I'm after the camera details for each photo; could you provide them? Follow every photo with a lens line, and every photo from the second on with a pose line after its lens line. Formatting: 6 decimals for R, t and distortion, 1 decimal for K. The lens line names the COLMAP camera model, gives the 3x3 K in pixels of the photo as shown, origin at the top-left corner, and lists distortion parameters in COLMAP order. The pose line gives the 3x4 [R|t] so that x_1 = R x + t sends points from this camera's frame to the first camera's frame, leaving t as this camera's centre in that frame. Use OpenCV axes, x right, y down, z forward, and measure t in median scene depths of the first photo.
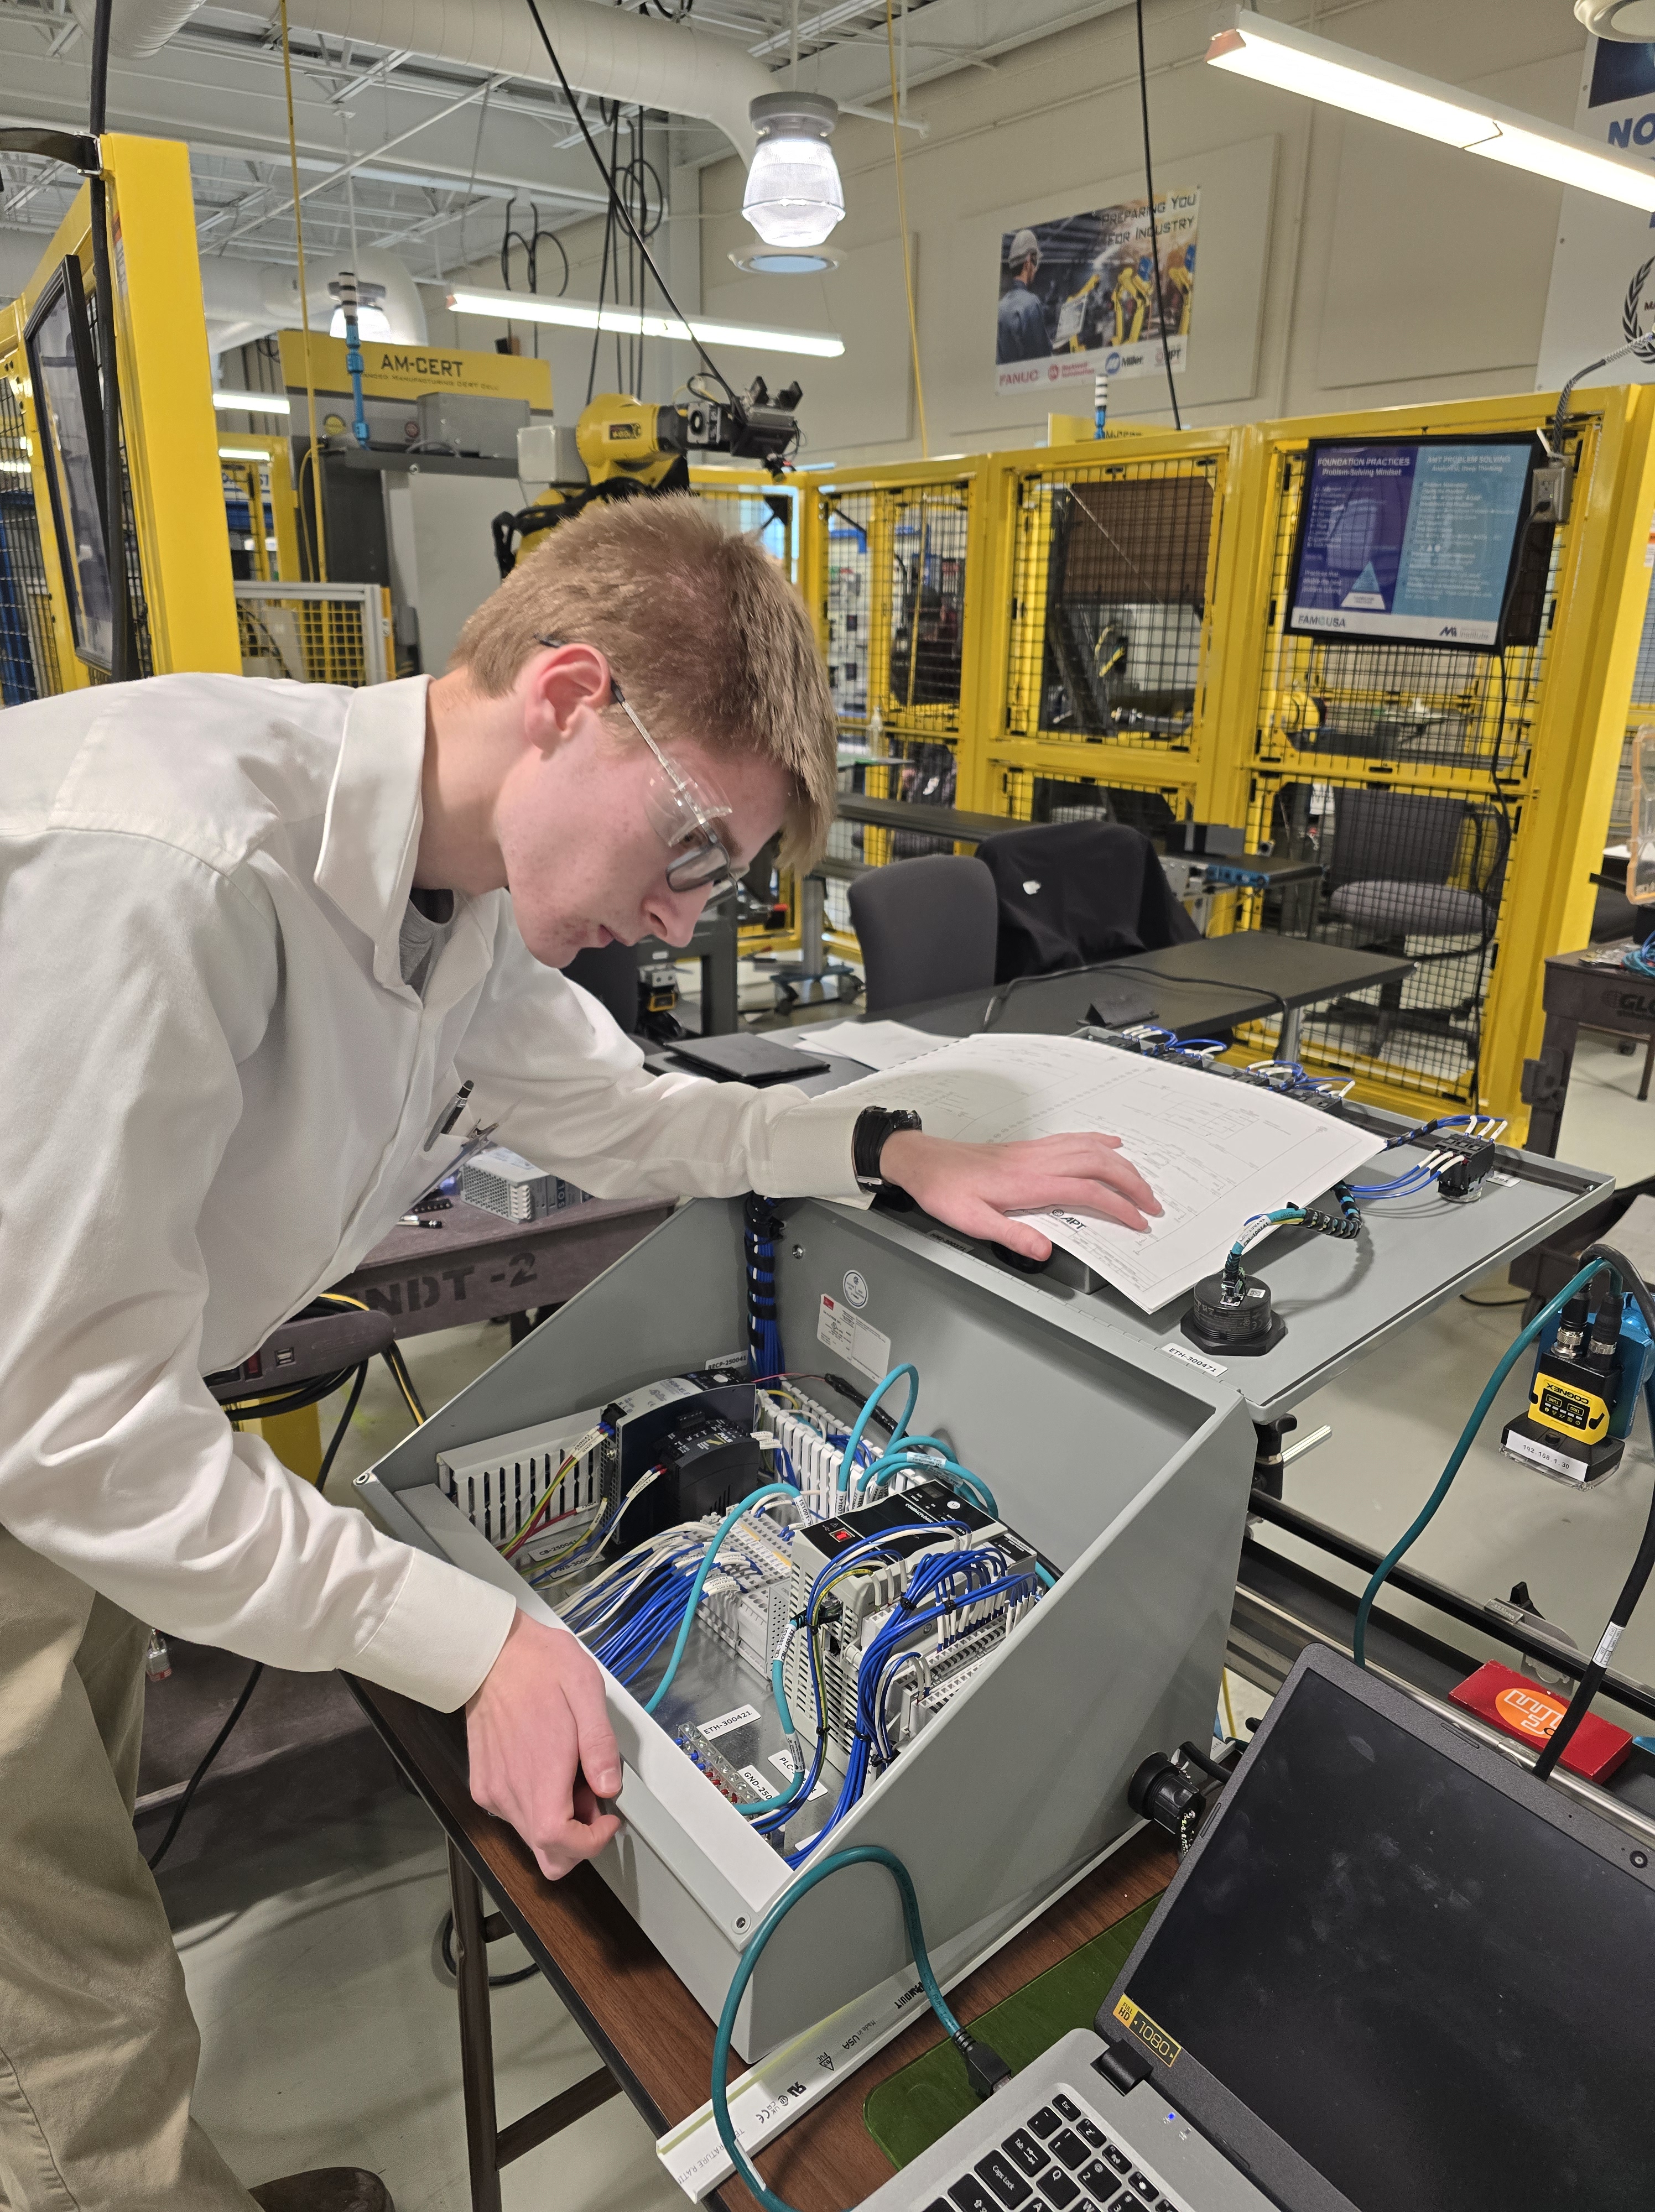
lens RADIAL K [[1499.7, 0, 817.4], [0, 1499.7, 1113.1], [0, 0, 1]] dist [0.033980, -0.014041]
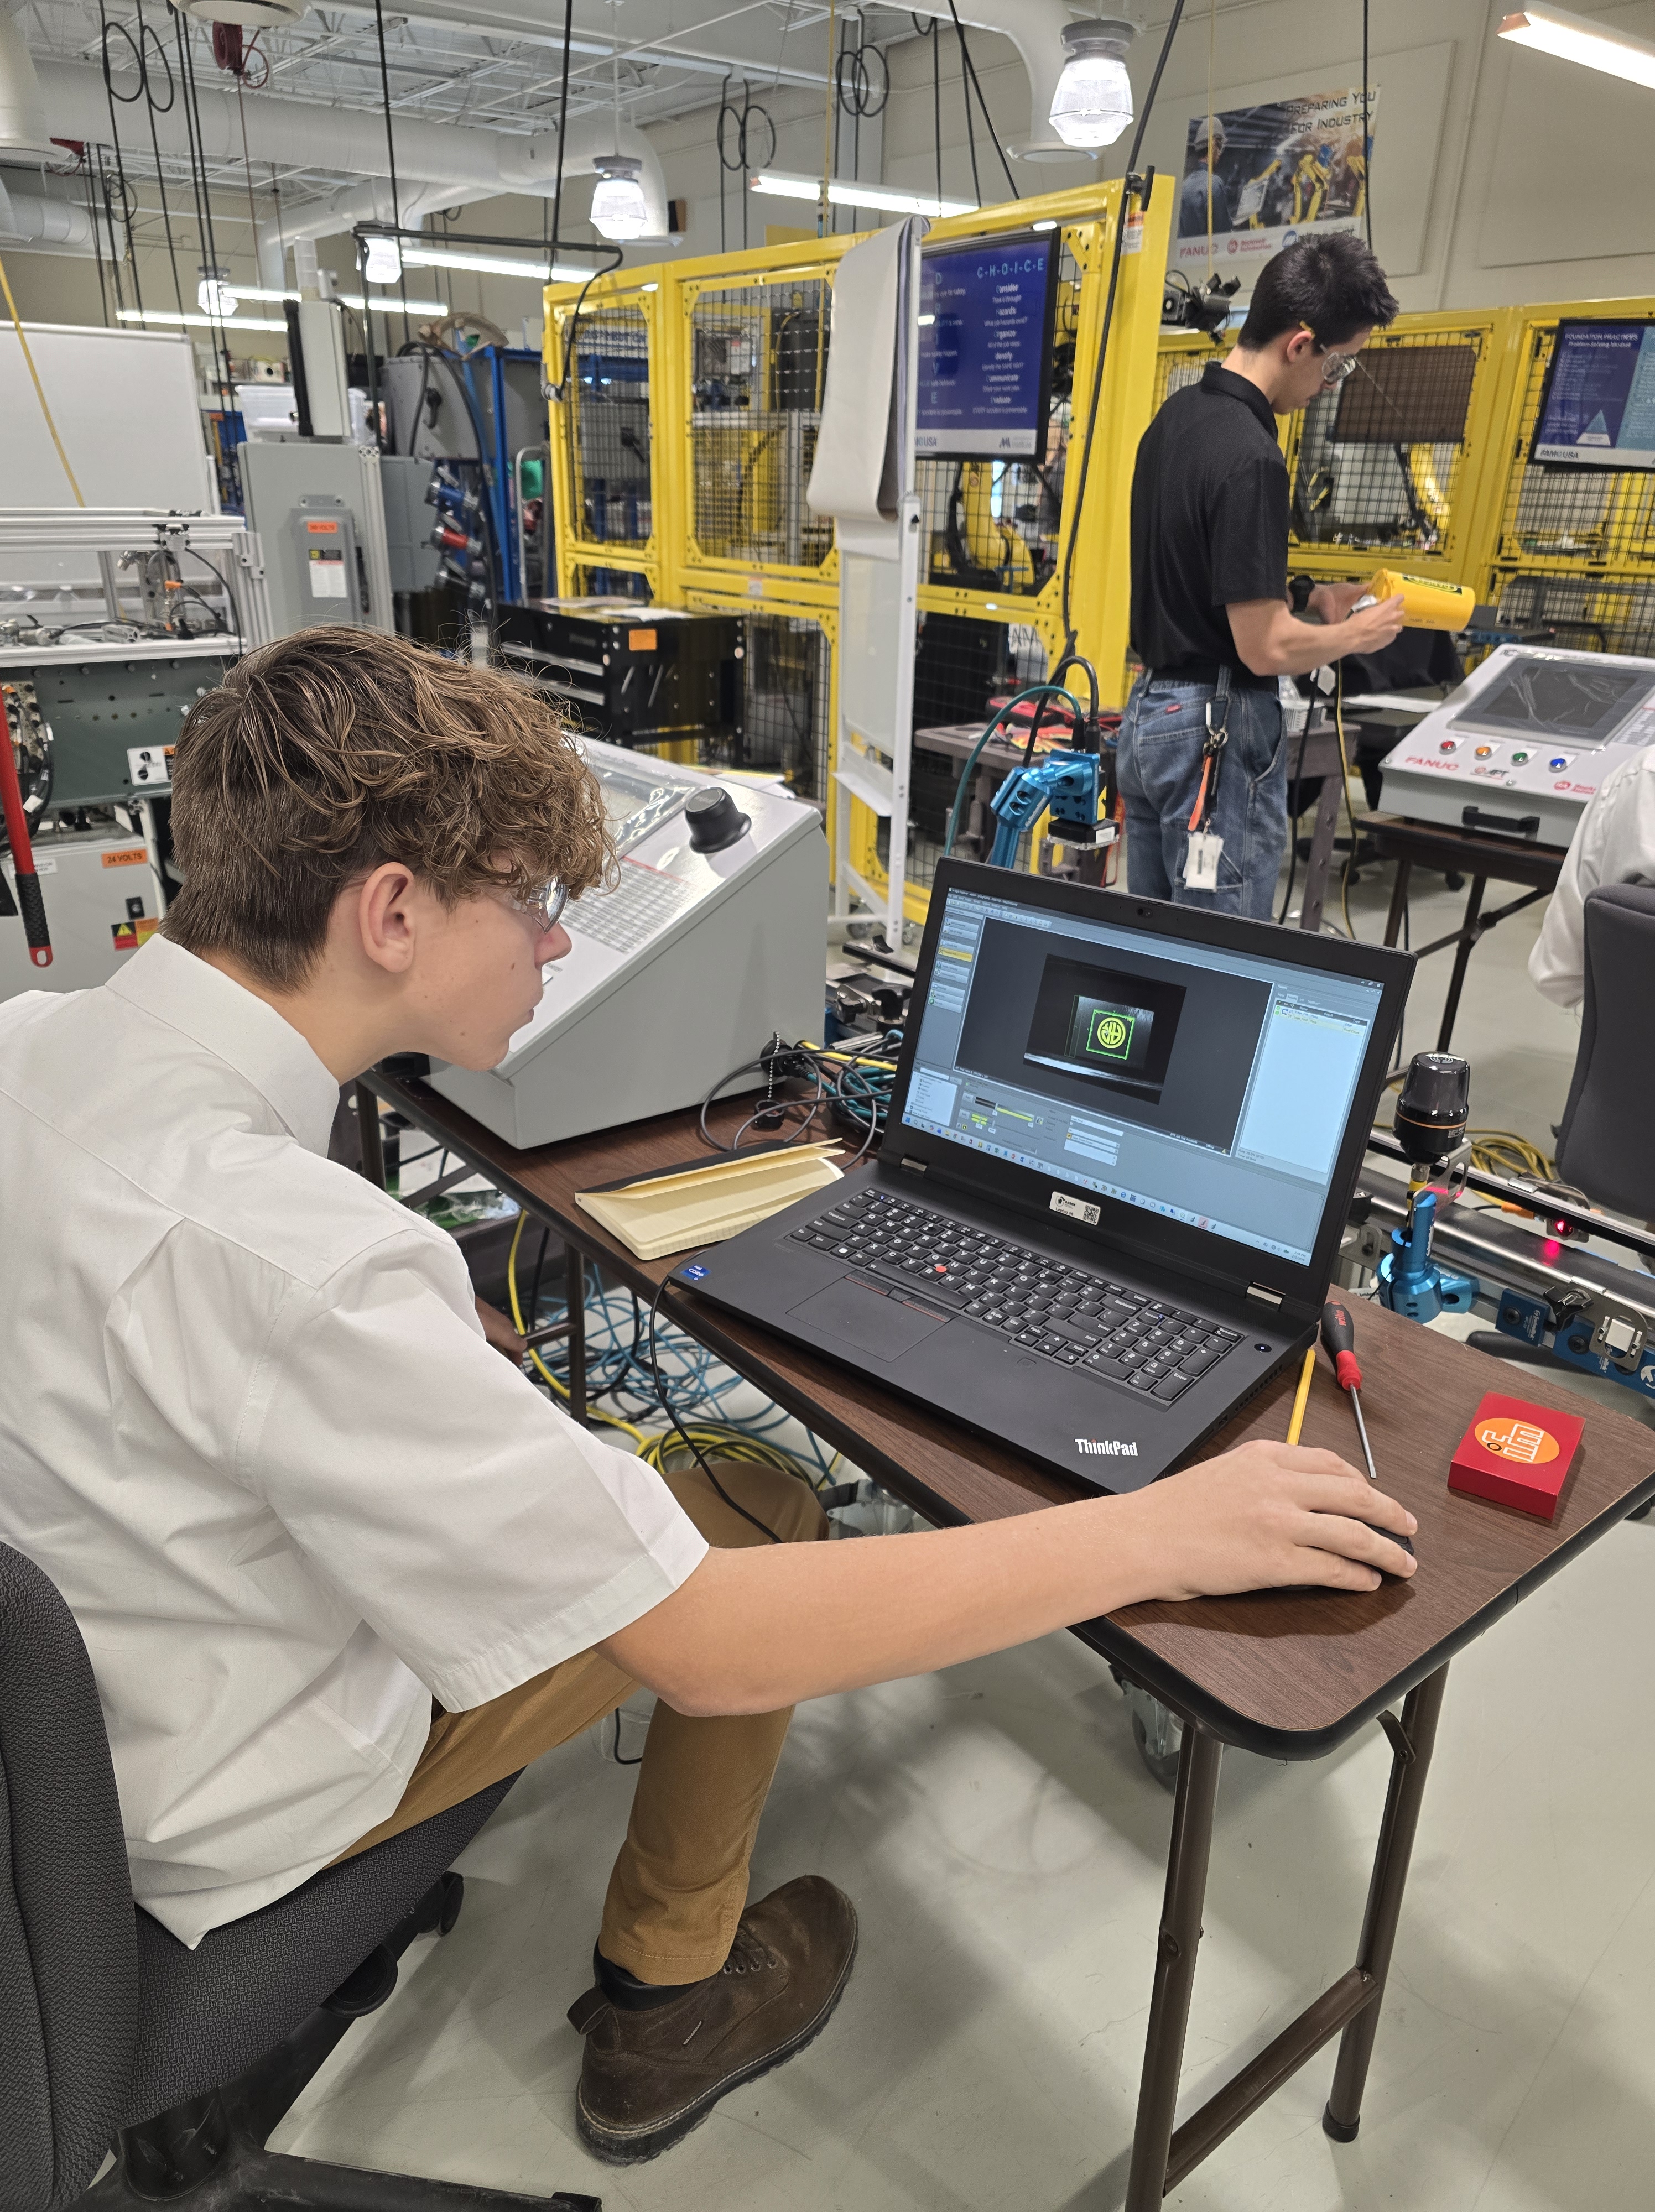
lens RADIAL K [[1499.7, 0, 831.2], [0, 1499.7, 1107.8], [0, 0, 1]] dist [0.033980, -0.014041]
pose [[0.999920, 0.008834, 0.009022, -0.167083], [-0.009478, 0.997204, 0.074129, 0.086592], [-0.008342, -0.074208, 0.997208, -0.211516]]
